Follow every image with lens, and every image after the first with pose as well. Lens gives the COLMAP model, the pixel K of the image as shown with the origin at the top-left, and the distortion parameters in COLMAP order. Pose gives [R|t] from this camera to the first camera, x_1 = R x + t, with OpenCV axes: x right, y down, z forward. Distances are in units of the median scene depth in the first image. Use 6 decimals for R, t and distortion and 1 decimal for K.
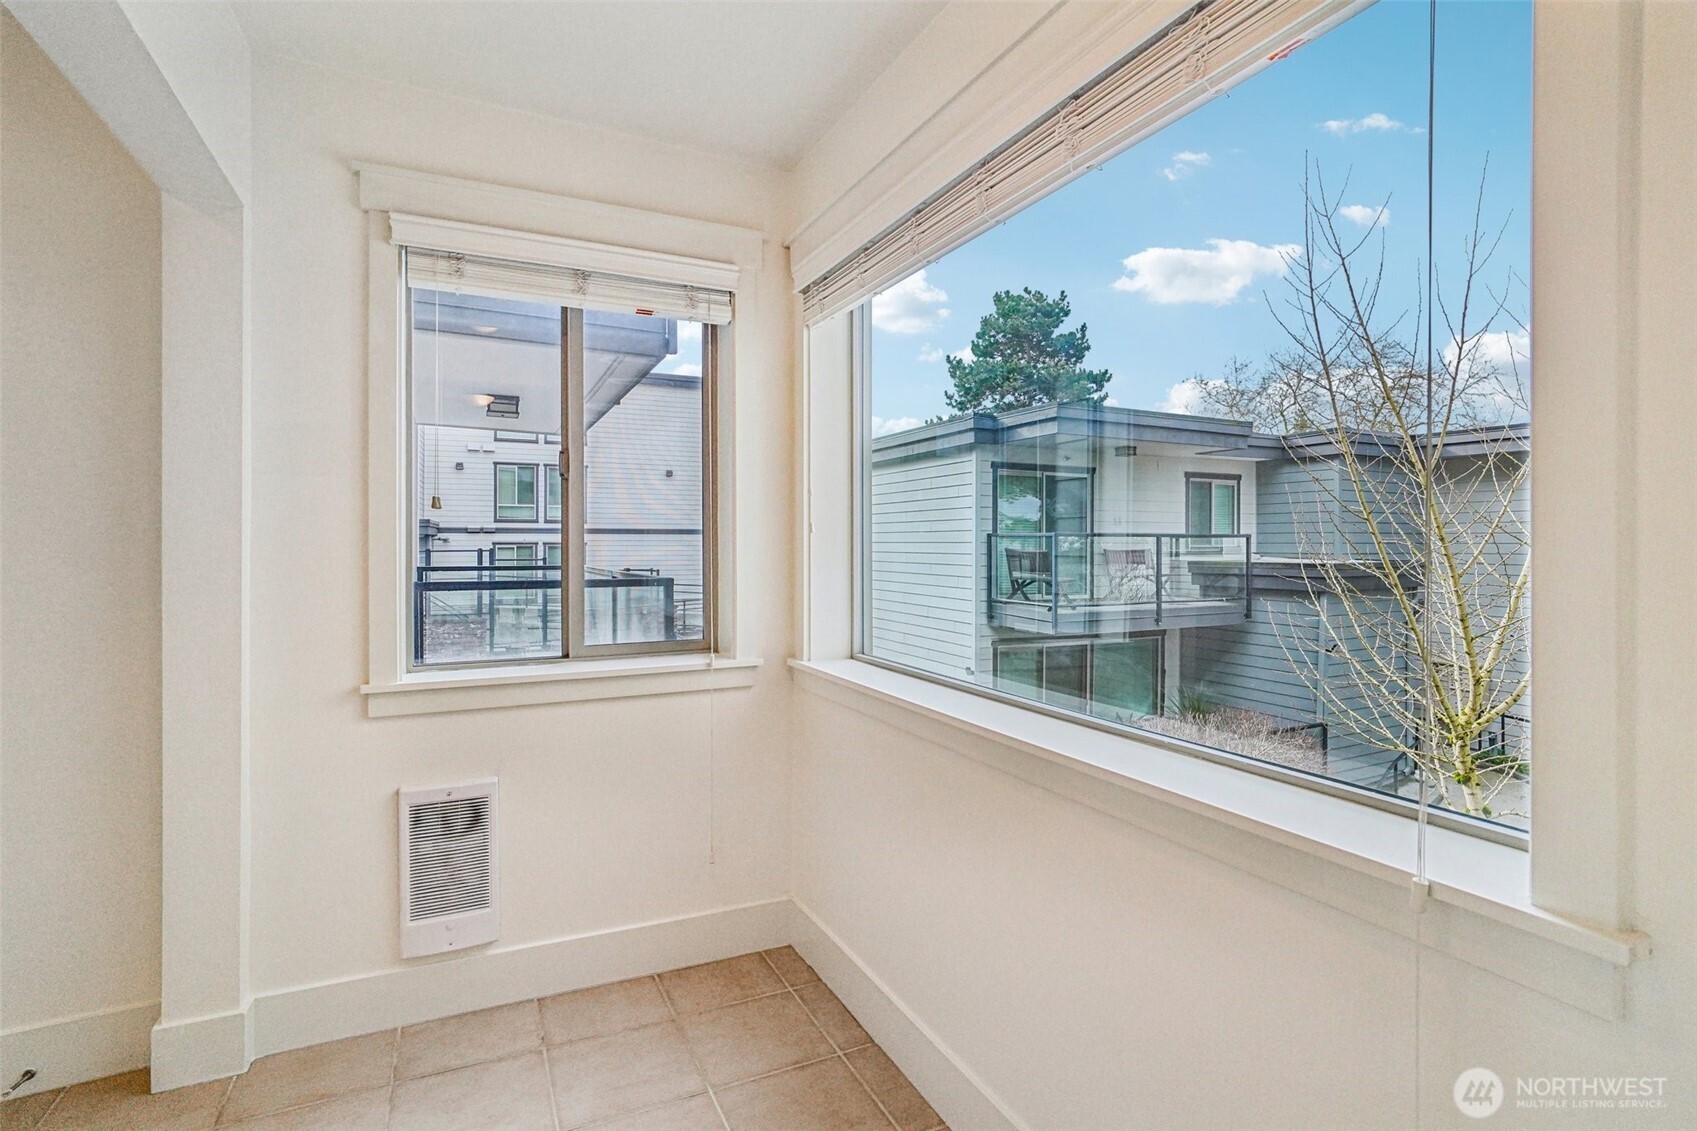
lens RADIAL K [[784.7, 0, 839.6], [0, 784.7, 546.4], [0, 0, 1]] dist [-0.002611, 0.000194]
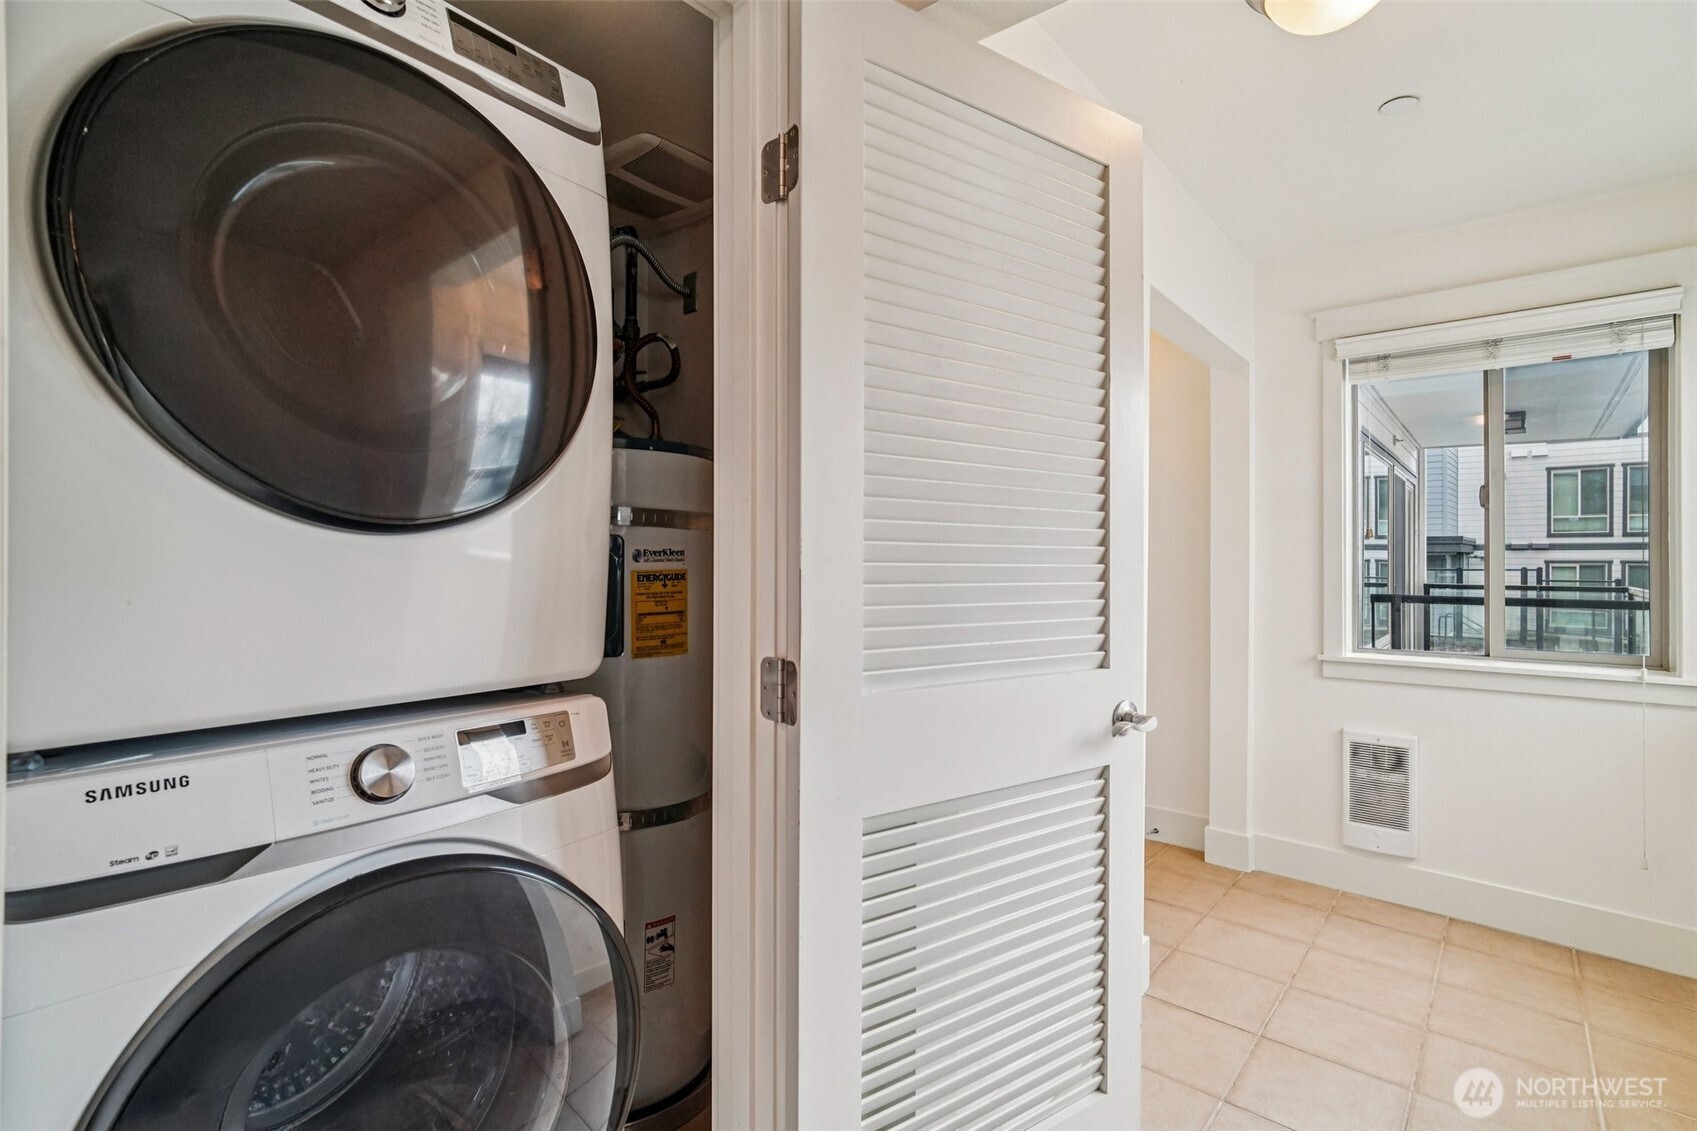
lens RADIAL K [[798.3, 0, 849.8], [0, 798.3, 547.0], [0, 0, 1]] dist [-0.000778, 0.000017]
pose [[0.398851, -0.010672, -0.916954, 0.427810], [-0.008374, 0.999848, -0.015279, 0.000565], [0.916977, 0.013773, 0.398701, -0.430779]]
